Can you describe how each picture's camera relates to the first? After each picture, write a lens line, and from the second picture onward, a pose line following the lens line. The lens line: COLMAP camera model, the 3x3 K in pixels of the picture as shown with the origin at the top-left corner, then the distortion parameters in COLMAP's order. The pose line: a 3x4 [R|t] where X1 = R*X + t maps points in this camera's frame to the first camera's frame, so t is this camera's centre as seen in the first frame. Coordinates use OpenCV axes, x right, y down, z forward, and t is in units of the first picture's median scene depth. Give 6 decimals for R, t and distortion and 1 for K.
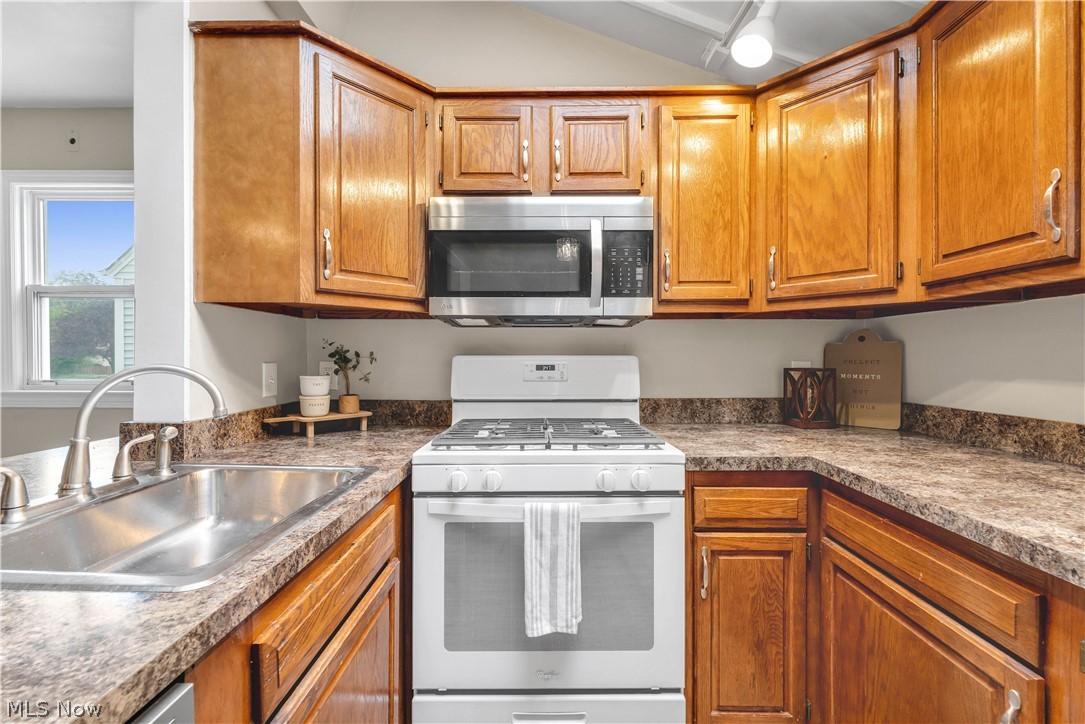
lens RADIAL K [[446.1, 0, 541.6], [0, 446.1, 363.2], [0, 0, 1]] dist [-0.001379, 0.000670]
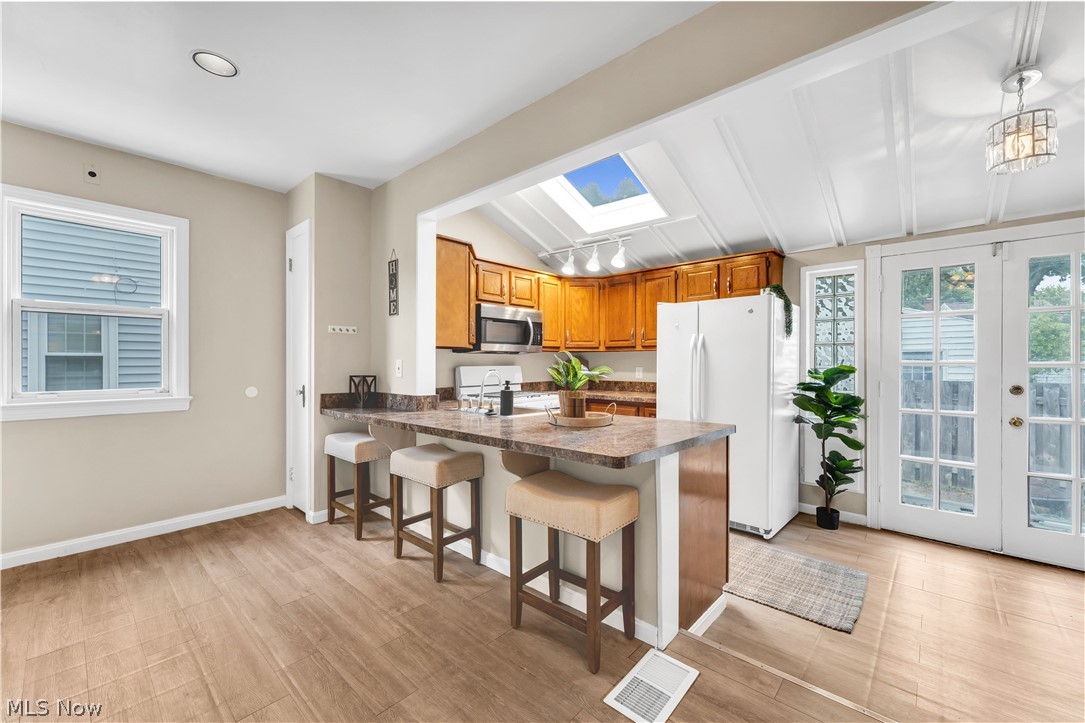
lens RADIAL K [[430.3, 0, 536.3], [0, 430.3, 362.3], [0, 0, 1]] dist [-0.001768, 0.000321]
pose [[0.679390, -0.001591, 0.733776, -2.145616], [0.009934, 0.999926, -0.007029, -0.024438], [-0.733710, 0.012064, 0.679355, -1.022337]]
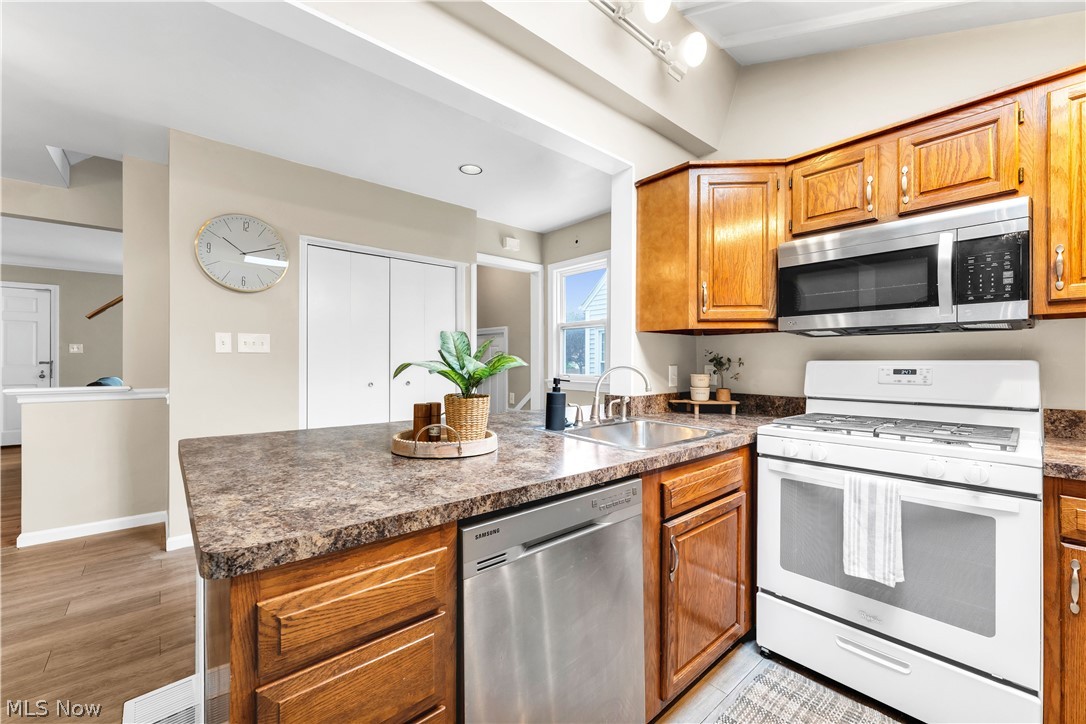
lens RADIAL K [[430.6, 0, 532.3], [0, 430.6, 353.6], [0, 0, 1]] dist [-0.001768, 0.000321]
pose [[0.643665, -0.012945, -0.765198, 0.307751], [-0.015377, 0.999436, -0.029843, 0.013752], [0.765153, 0.030975, 0.643103, -0.472380]]
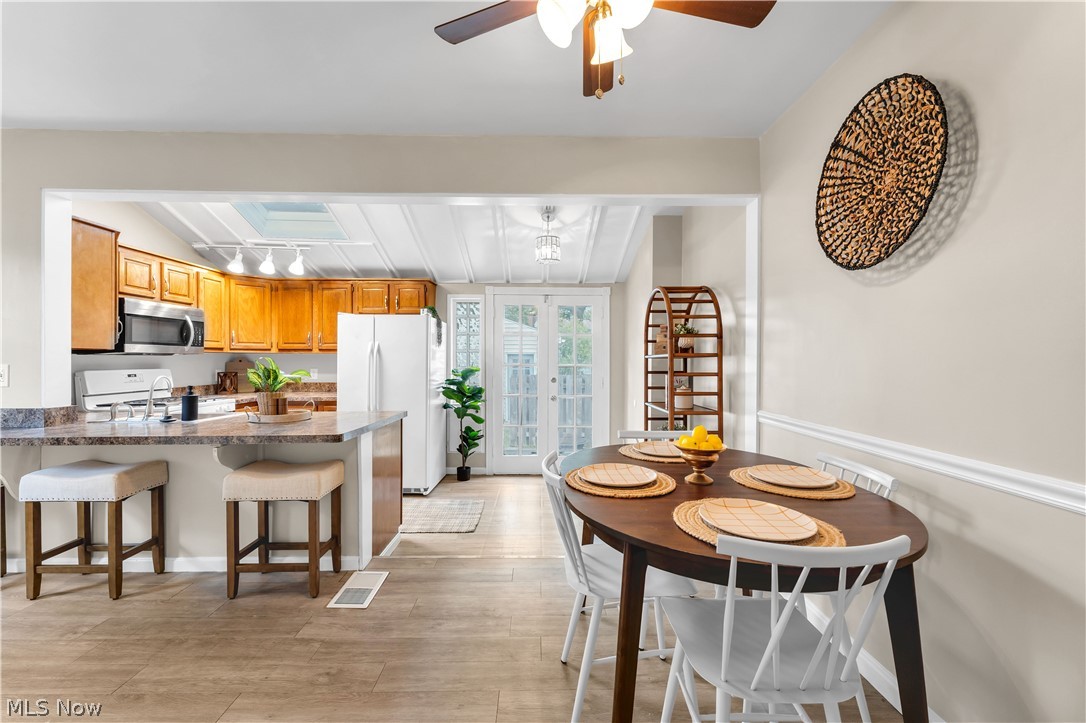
lens RADIAL K [[446.5, 0, 540.7], [0, 446.5, 361.8], [0, 0, 1]] dist [-0.001379, 0.000670]
pose [[-0.010489, -0.005722, 0.999929, -2.873031], [0.010806, 0.999925, 0.005835, -0.060523], [-0.999887, 0.010866, -0.010427, -1.167754]]
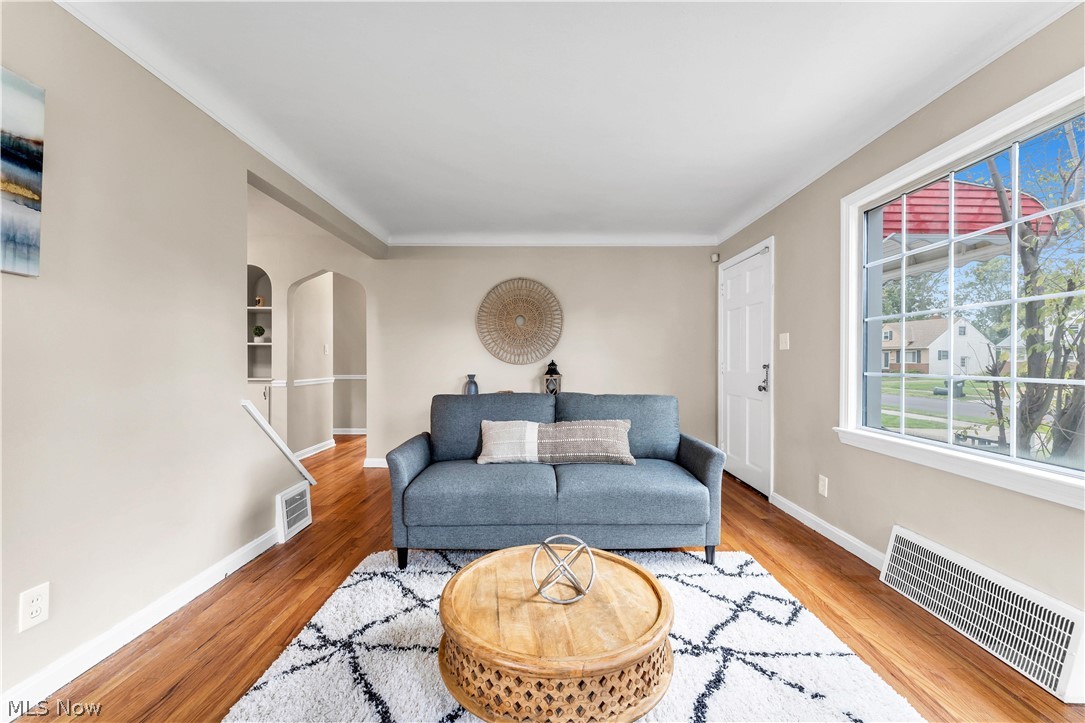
lens RADIAL K [[446.1, 0, 539.1], [0, 446.1, 362.2], [0, 0, 1]] dist [-0.001379, 0.000670]
pose [[-0.999846, -0.000015, 0.017549, -5.002951], [0.000353, 0.999779, 0.021004, -0.035967], [-0.017545, 0.021007, -0.999625, 1.419898]]
